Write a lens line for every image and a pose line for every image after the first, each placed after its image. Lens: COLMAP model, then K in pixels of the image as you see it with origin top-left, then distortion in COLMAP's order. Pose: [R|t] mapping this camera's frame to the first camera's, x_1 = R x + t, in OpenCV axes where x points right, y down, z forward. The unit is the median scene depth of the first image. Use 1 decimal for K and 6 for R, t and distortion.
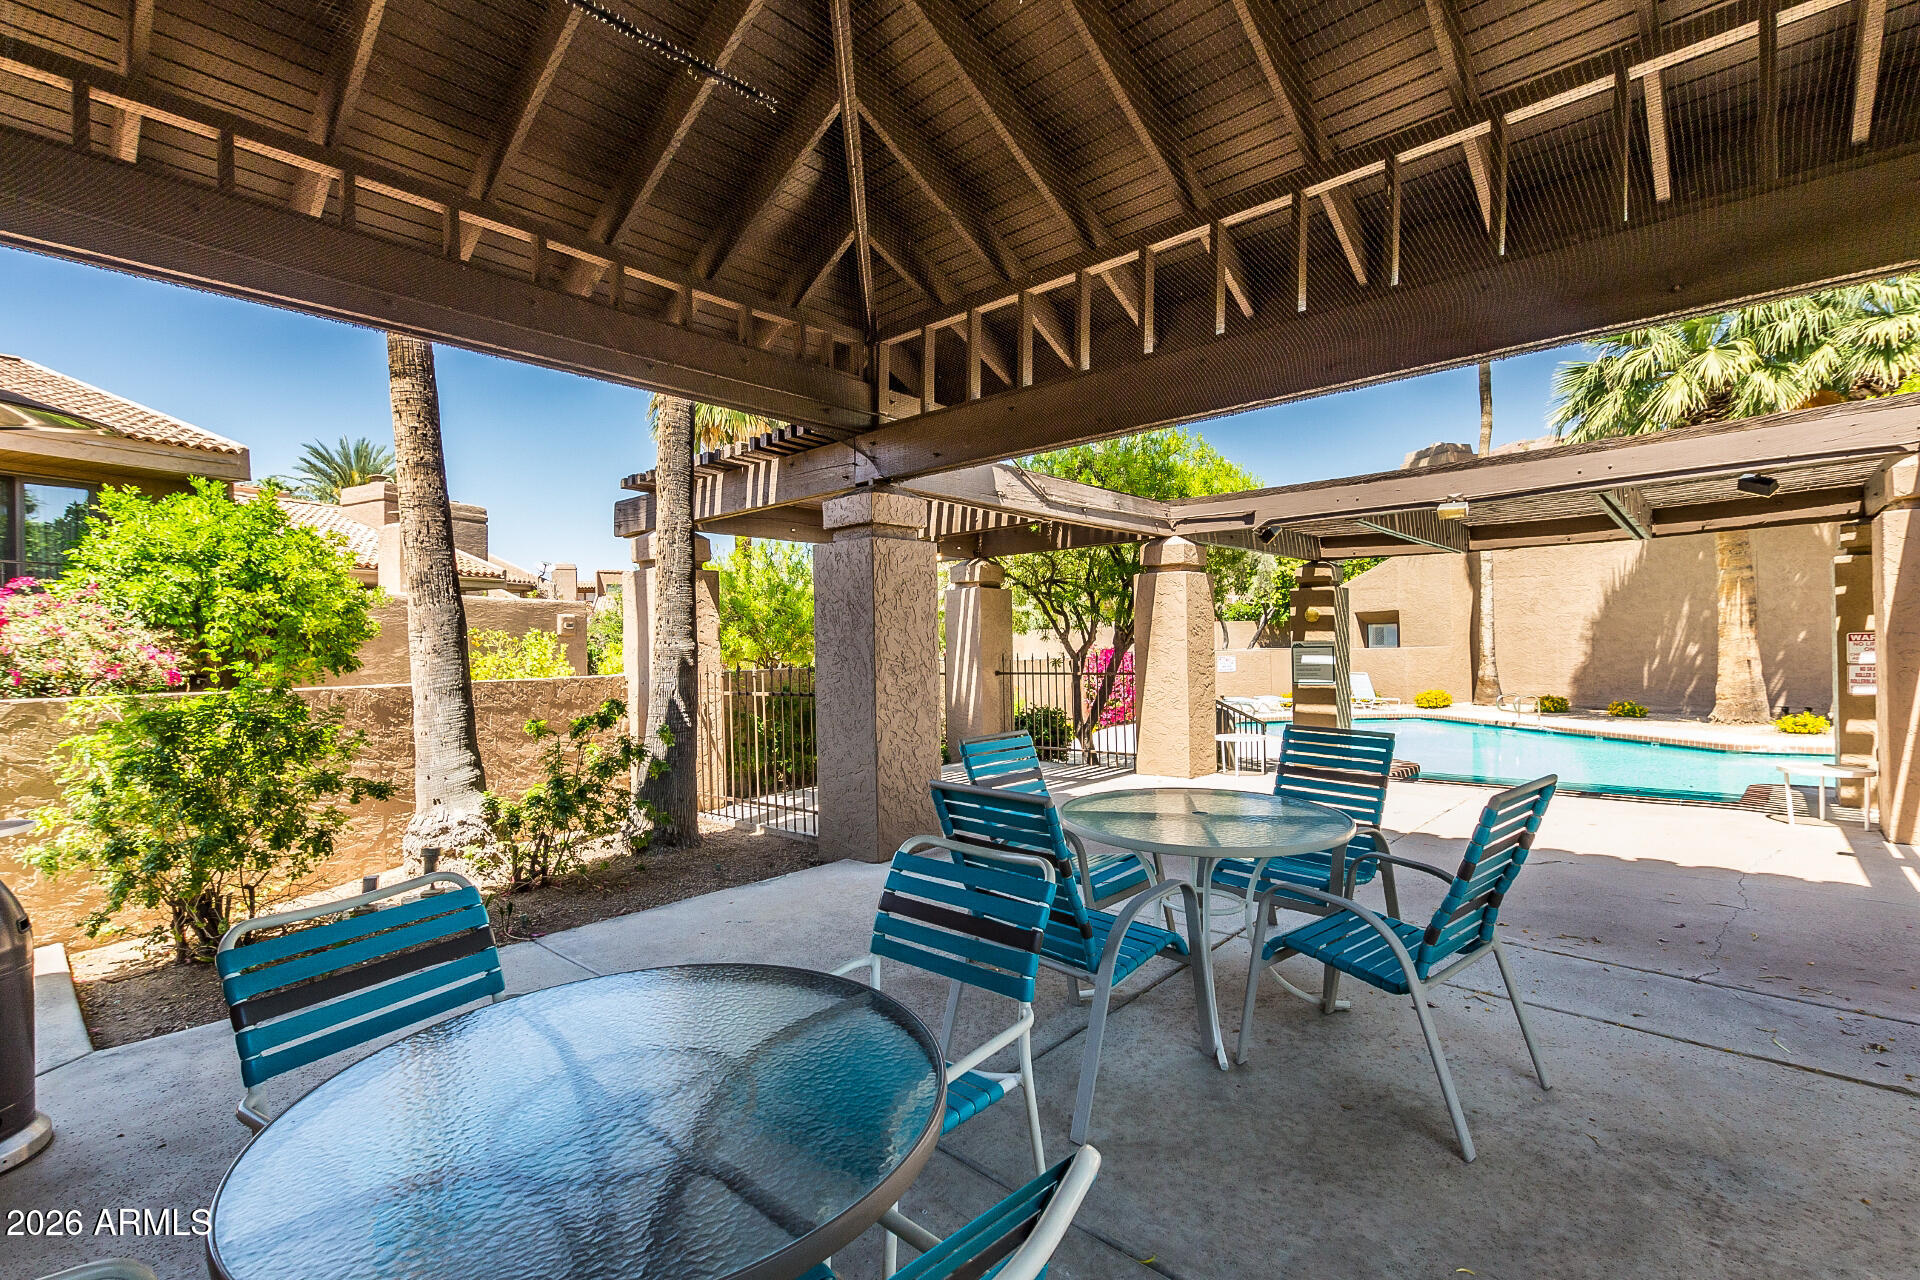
lens RADIAL K [[869.4, 0, 961.8], [0, 869.4, 642.8], [0, 0, 1]] dist [0.008219, -0.000234]
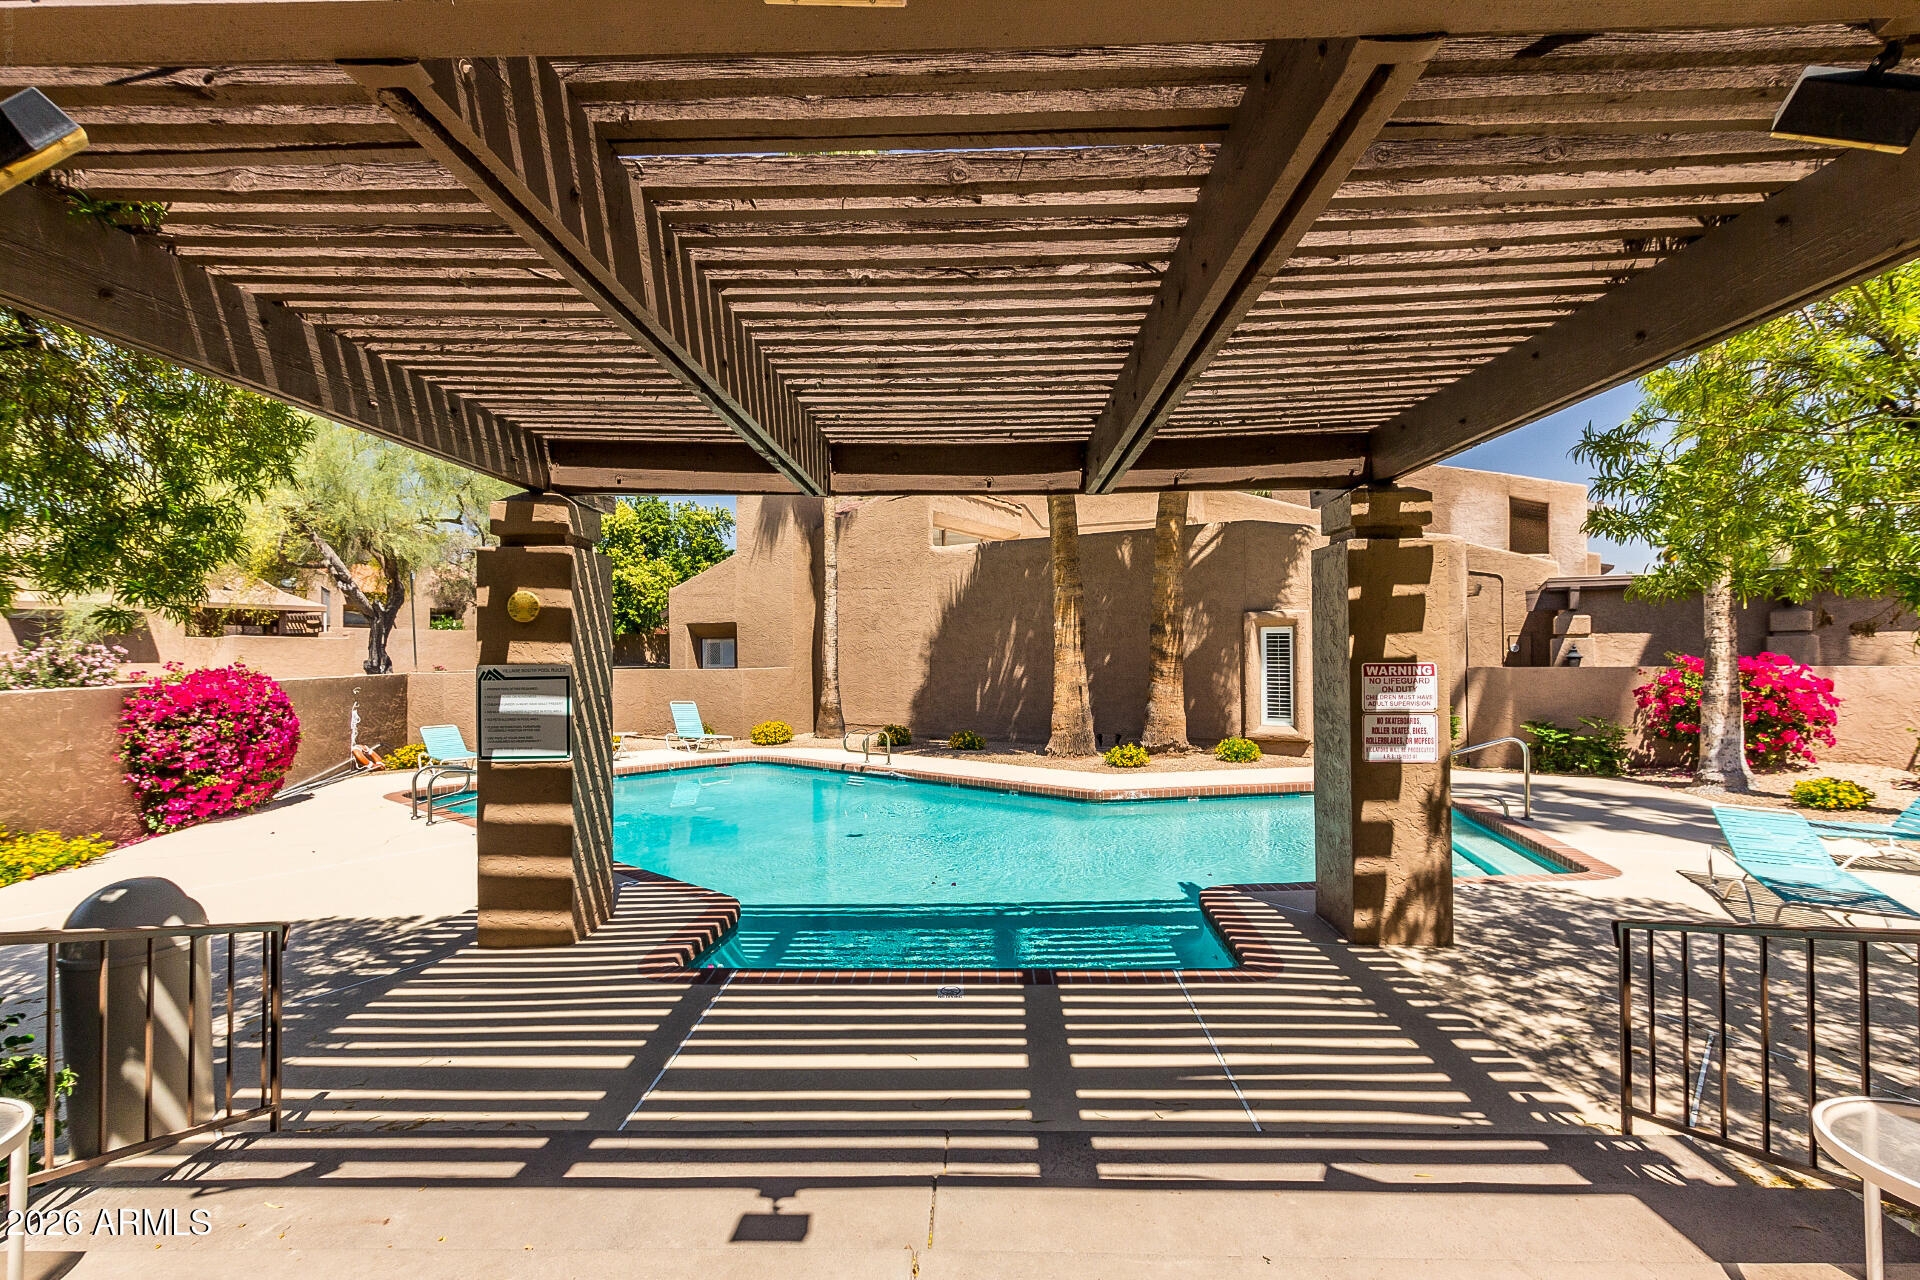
lens RADIAL K [[869.4, 0, 968.4], [0, 869.4, 639.5], [0, 0, 1]] dist [0.008219, -0.000234]
pose [[0.756077, 0.025697, 0.653978, 0.211523], [-0.012389, 0.999612, -0.024955, -0.004748], [-0.654366, 0.010765, 0.756102, 0.382229]]
